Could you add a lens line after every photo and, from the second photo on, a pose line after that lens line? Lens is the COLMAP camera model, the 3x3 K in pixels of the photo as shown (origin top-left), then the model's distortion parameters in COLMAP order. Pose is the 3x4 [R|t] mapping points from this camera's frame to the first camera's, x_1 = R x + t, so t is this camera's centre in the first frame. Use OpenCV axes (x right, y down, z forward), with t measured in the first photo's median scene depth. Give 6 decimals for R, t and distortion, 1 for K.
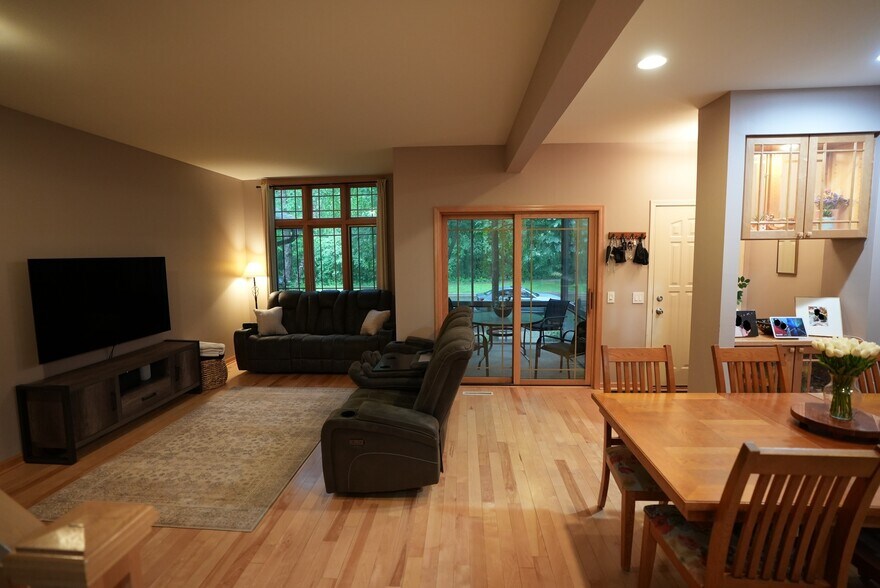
lens RADIAL K [[409.2, 0, 440.4], [0, 409.2, 292.0], [0, 0, 1]] dist [-0.052122, 0.016074]
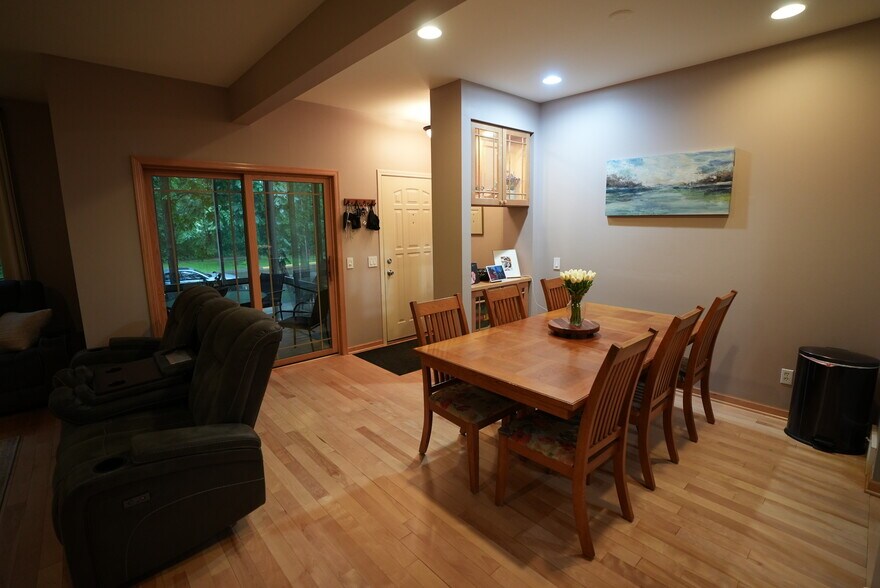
lens RADIAL K [[409.2, 0, 445.0], [0, 409.2, 286.8], [0, 0, 1]] dist [-0.052122, 0.016074]
pose [[0.704369, -0.109991, 0.701261, -0.200732], [0.076343, 0.993930, 0.079214, 0.013217], [-0.705717, -0.002259, 0.708490, 0.151570]]
